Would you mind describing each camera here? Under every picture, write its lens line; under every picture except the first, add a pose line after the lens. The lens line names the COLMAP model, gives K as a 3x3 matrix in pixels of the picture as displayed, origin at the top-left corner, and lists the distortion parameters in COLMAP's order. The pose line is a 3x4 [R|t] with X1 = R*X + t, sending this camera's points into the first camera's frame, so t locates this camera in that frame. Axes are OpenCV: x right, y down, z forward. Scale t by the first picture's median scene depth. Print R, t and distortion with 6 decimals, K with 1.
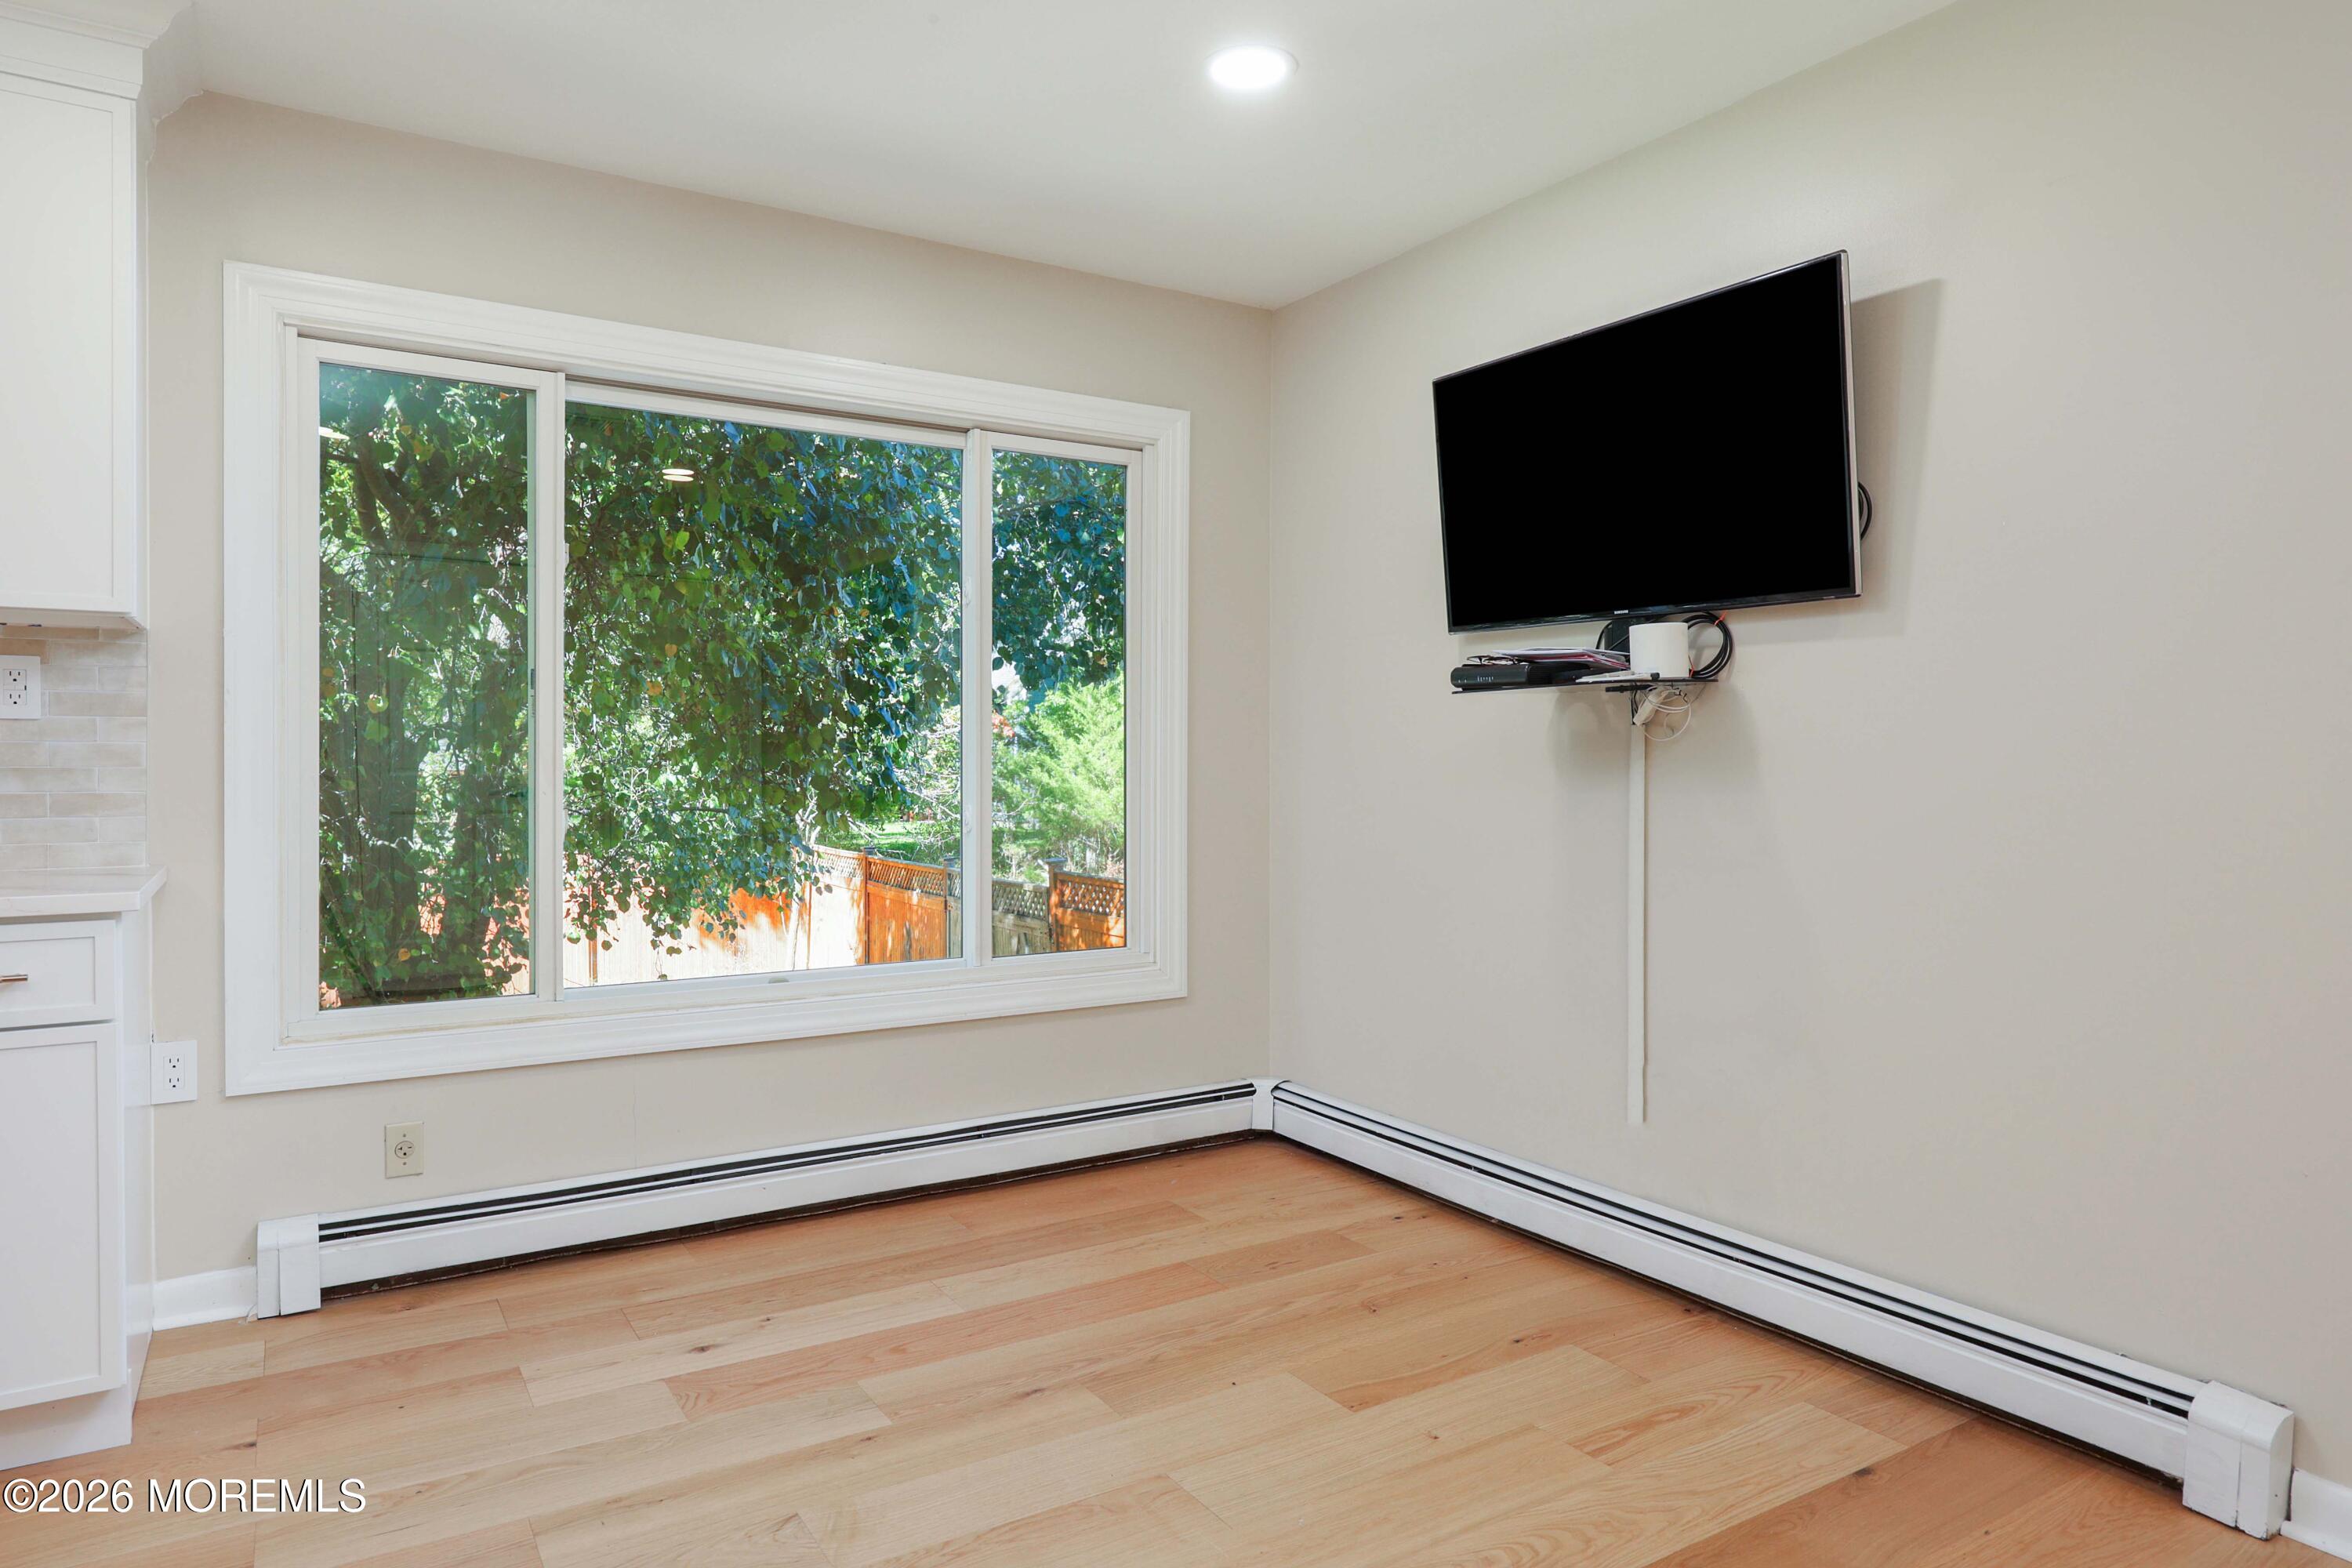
lens RADIAL K [[1414.1, 0, 1168.7], [0, 1414.1, 751.2], [0, 0, 1]] dist [0.001129, 0.001072]
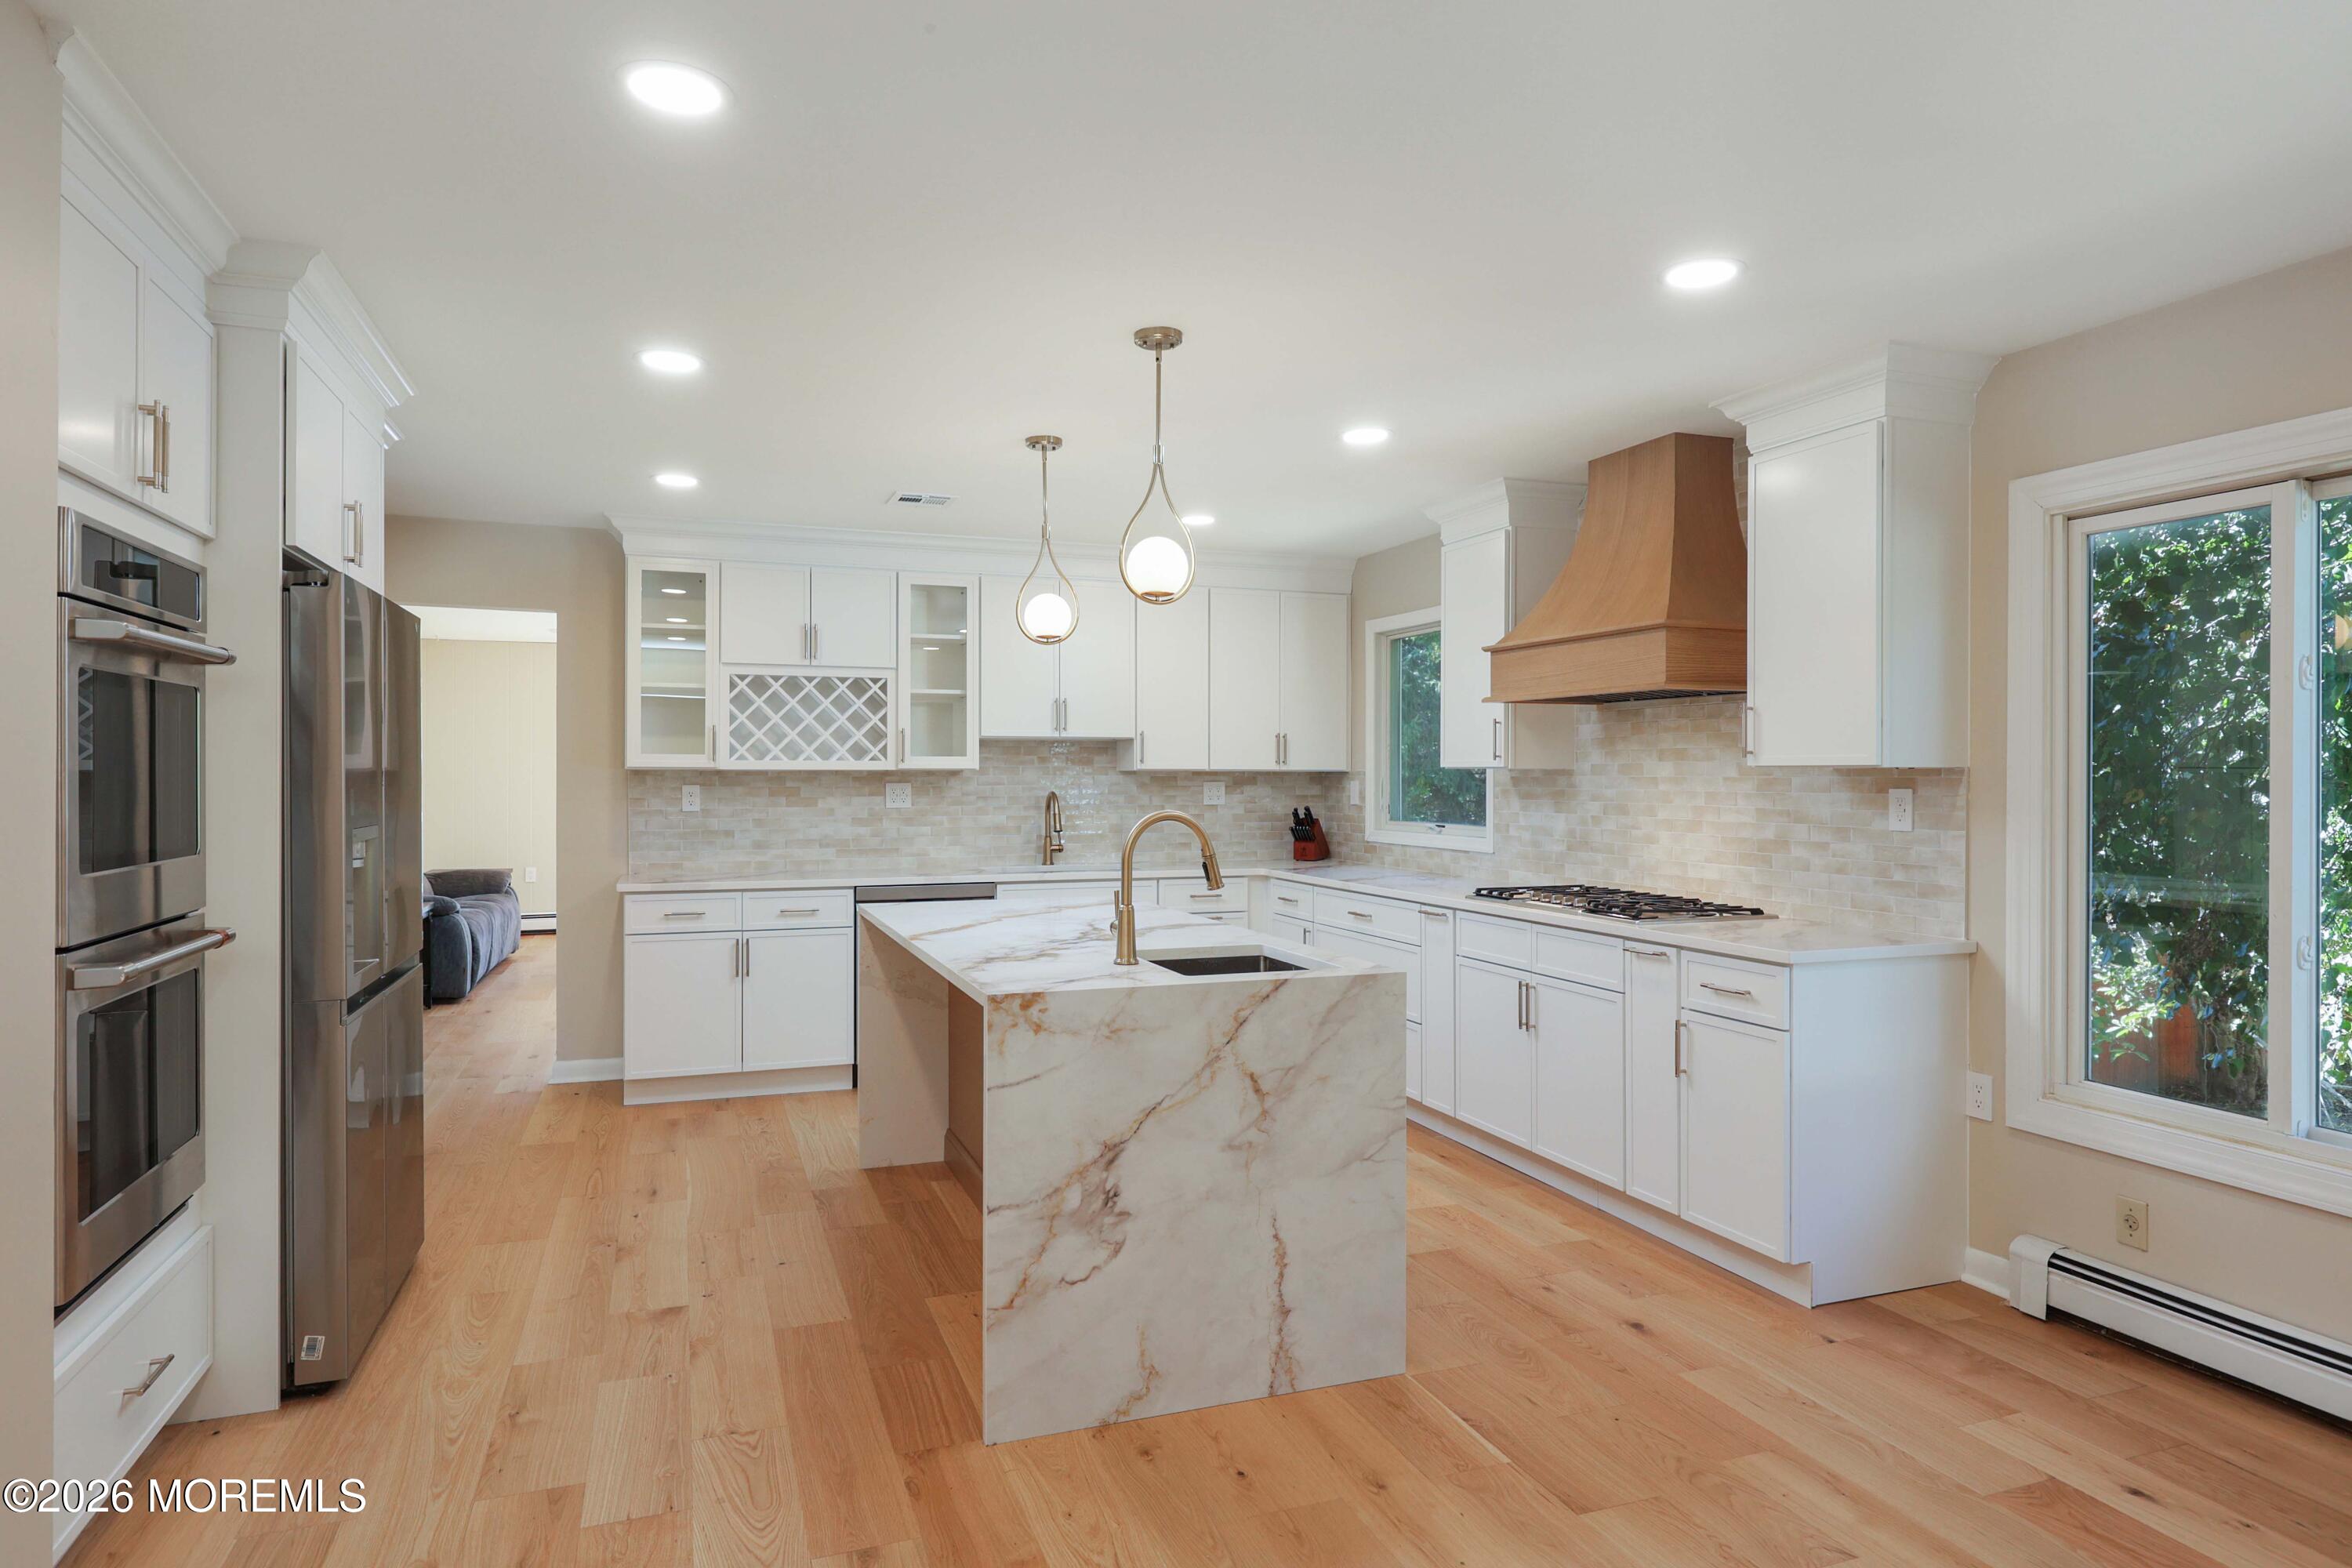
lens RADIAL K [[1328.2, 0, 1207.4], [0, 1328.2, 779.5], [0, 0, 1]] dist [0.000956, 0.000583]
pose [[-0.177769, -0.004690, -0.984061, 0.679344], [-0.007014, 0.999969, -0.003498, -0.065015], [0.984047, 0.006280, -0.177796, 0.508484]]
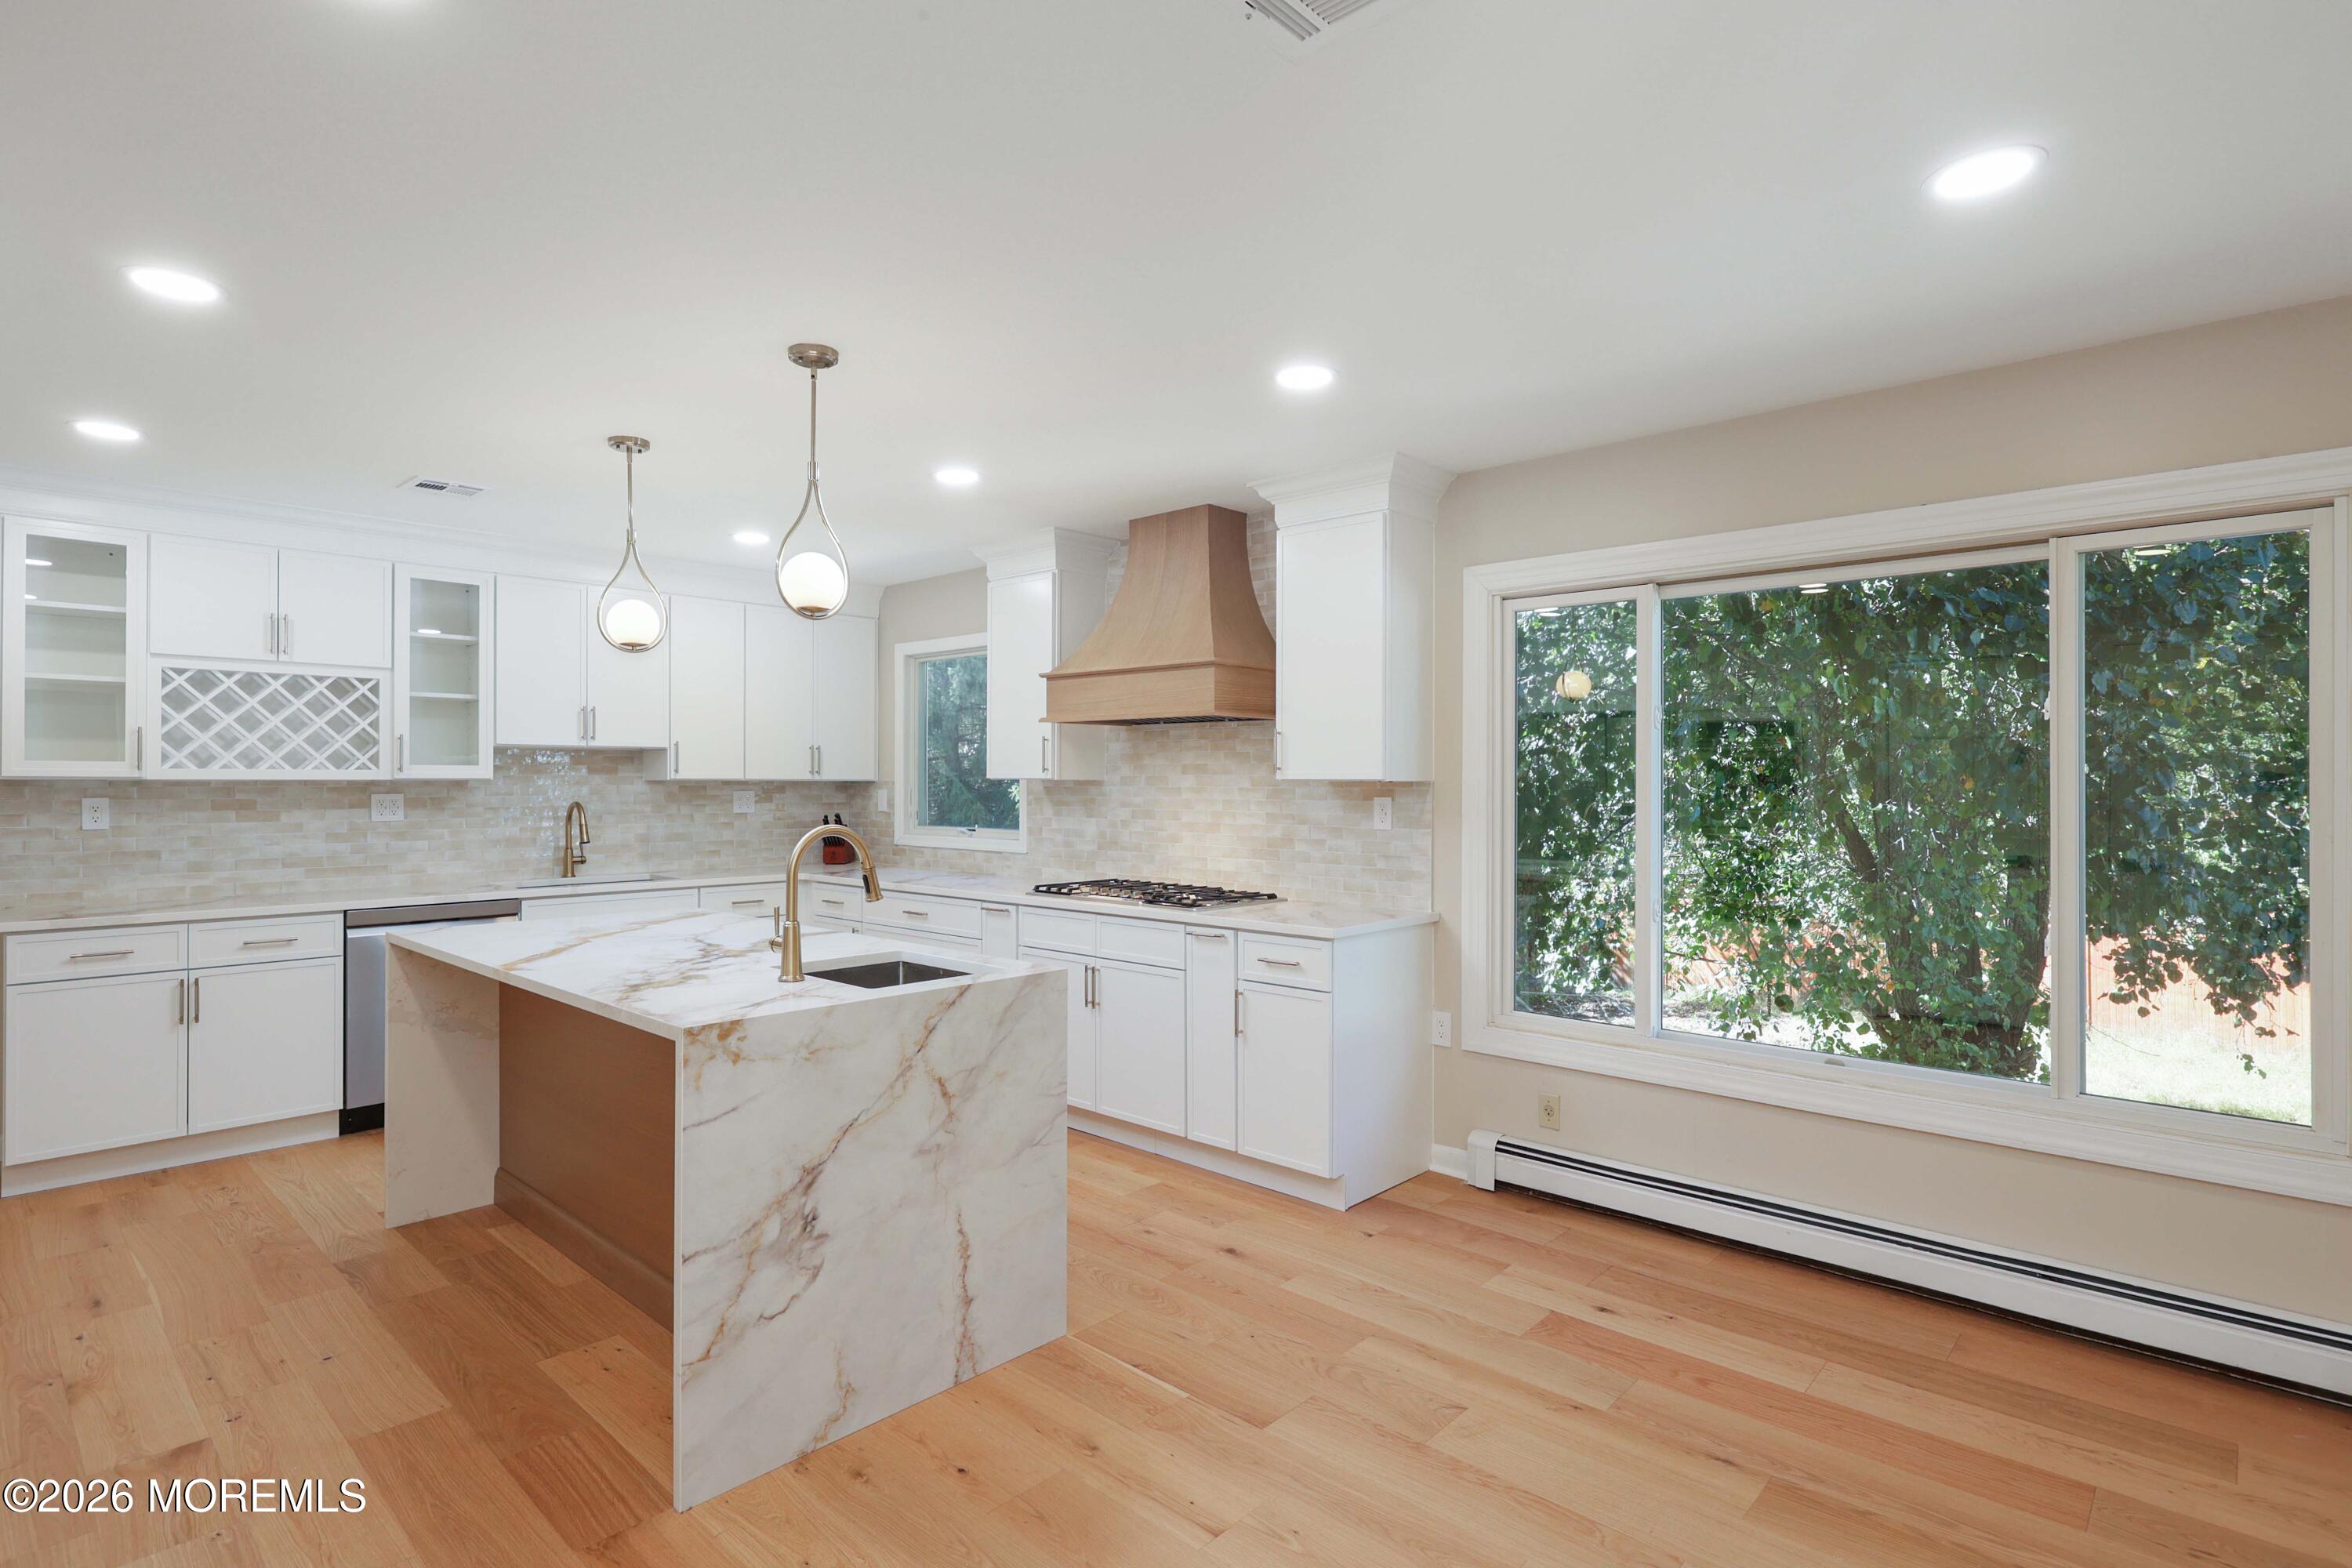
lens RADIAL K [[1138.3, 0, 1187.7], [0, 1138.3, 779.2], [0, 0, 1]] dist [0.000410, 0.000296]
pose [[0.277014, -0.008637, -0.960827, 0.596271], [-0.003839, 0.999942, -0.010096, -0.073012], [0.960858, 0.006485, 0.276965, 0.297062]]
